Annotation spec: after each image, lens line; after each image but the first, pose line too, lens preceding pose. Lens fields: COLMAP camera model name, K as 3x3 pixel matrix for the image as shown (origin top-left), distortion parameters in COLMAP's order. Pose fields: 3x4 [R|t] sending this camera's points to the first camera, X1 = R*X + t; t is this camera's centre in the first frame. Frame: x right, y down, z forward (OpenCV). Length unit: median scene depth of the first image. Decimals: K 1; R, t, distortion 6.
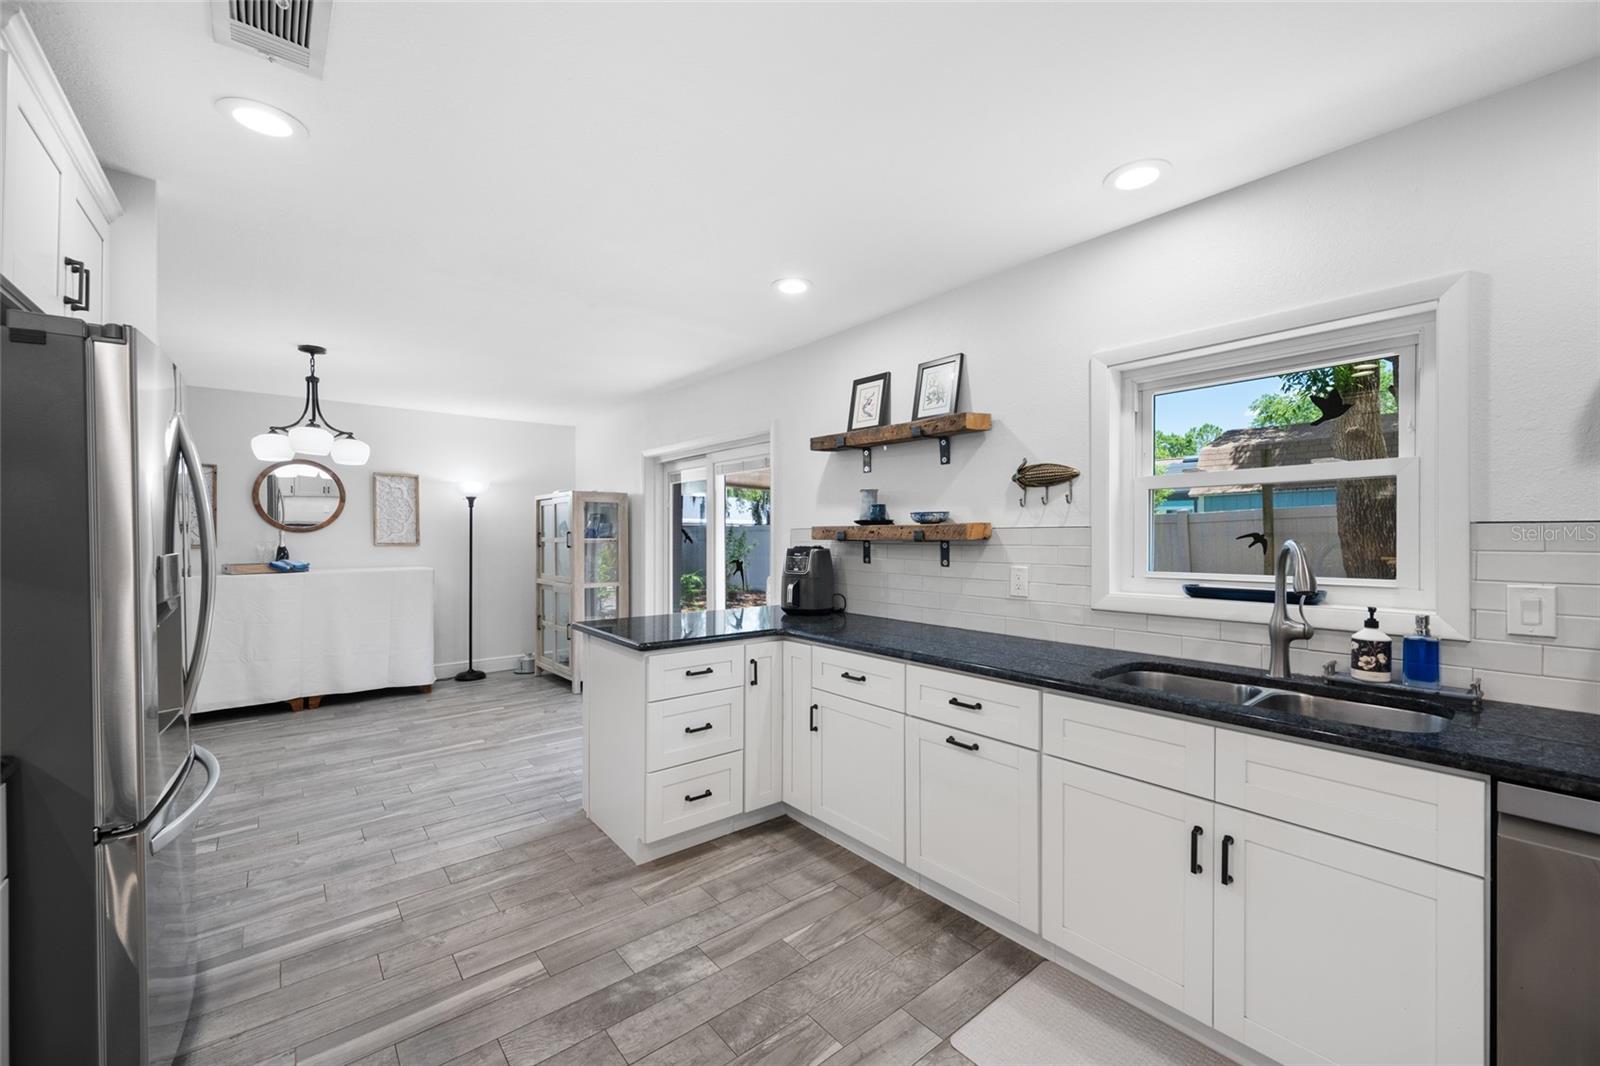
lens RADIAL K [[637.3, 0, 804.8], [0, 637.3, 535.0], [0, 0, 1]] dist [-0.000400, -0.000121]
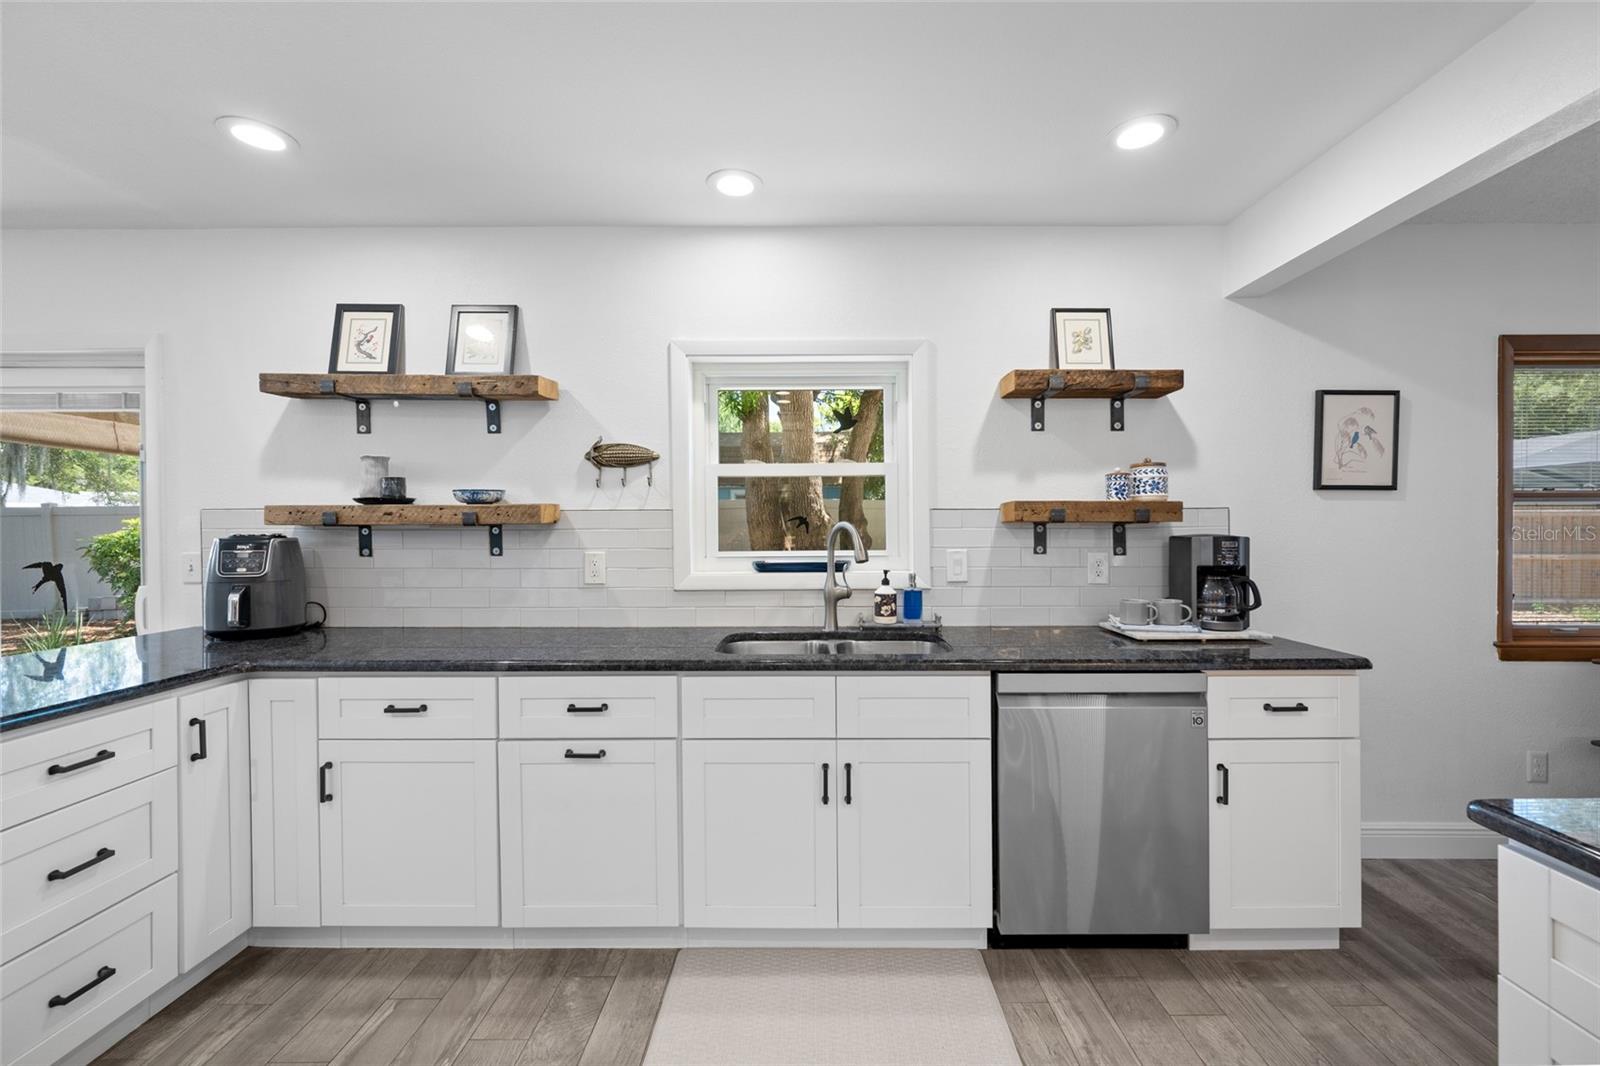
lens RADIAL K [[644.2, 0, 829.0], [0, 644.2, 528.6], [0, 0, 1]] dist [-0.001052, 0.000073]
pose [[0.639160, -0.005912, 0.769051, -0.167737], [0.001616, 0.999979, 0.006344, 0.010107], [-0.769072, -0.002812, 0.639156, 0.138838]]
